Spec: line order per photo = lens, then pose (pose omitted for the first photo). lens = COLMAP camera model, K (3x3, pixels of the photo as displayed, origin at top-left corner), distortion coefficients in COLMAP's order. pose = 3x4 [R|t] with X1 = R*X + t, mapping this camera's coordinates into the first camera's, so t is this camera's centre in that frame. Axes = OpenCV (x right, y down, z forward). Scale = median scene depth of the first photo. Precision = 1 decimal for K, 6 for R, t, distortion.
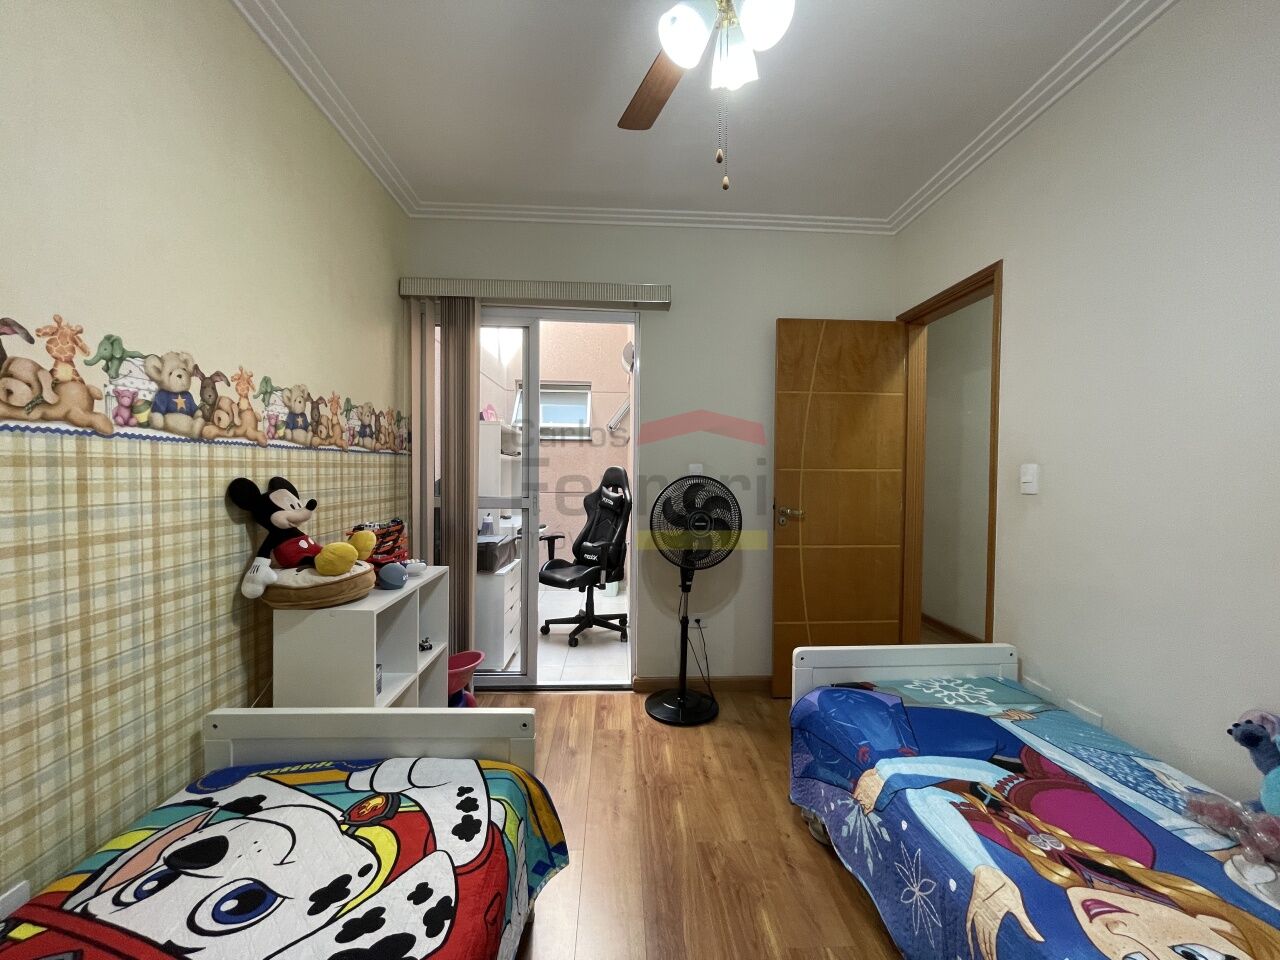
lens RADIAL K [[517.5, 0, 641.4], [0, 517.5, 475.5], [0, 0, 1]] dist [-0.003773, -0.000783]
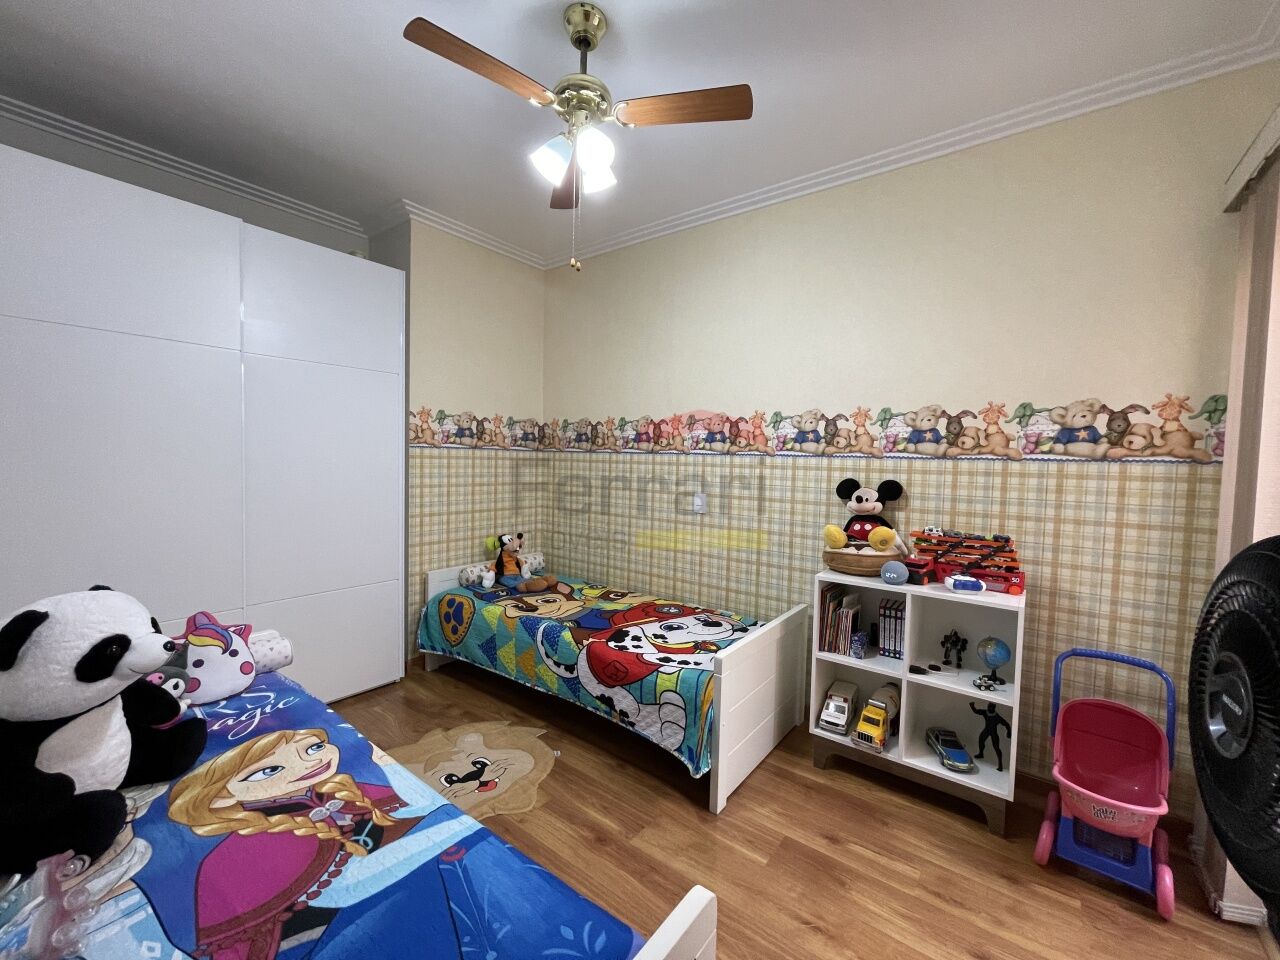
lens RADIAL K [[517.5, 0, 641.9], [0, 517.5, 482.6], [0, 0, 1]] dist [-0.003773, -0.000783]
pose [[-0.646324, 0.012091, -0.762967, 1.078518], [-0.039362, 0.998015, 0.049160, -0.045679], [0.762047, 0.061806, -0.644565, 1.980310]]
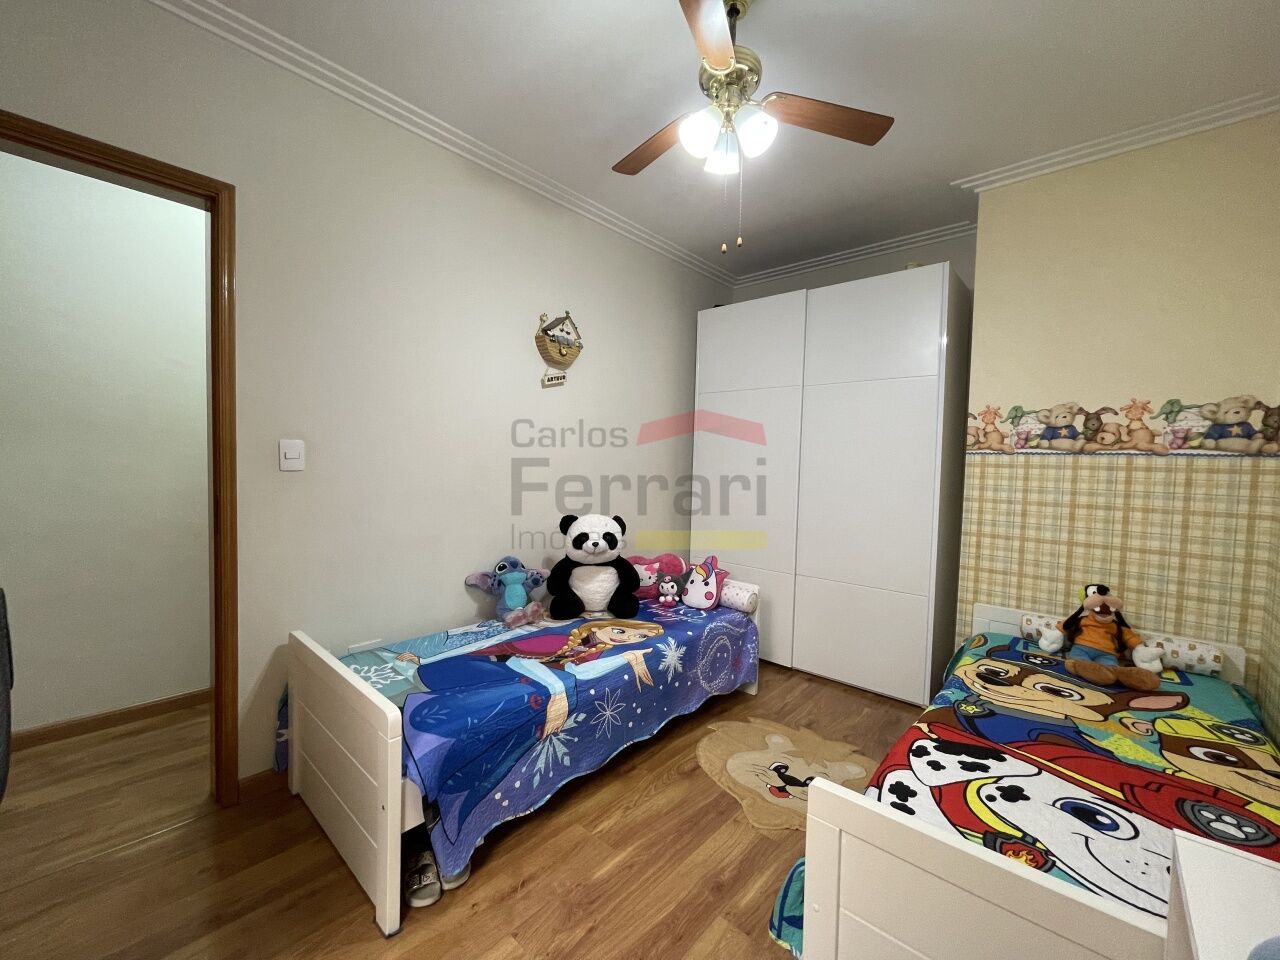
lens RADIAL K [[517.5, 0, 639.5], [0, 517.5, 480.5], [0, 0, 1]] dist [-0.003773, -0.000783]
pose [[-0.712938, -0.054182, 0.699131, -0.630428], [-0.023921, 0.998309, 0.052975, -0.020682], [-0.700819, 0.021044, -0.713028, 2.031542]]
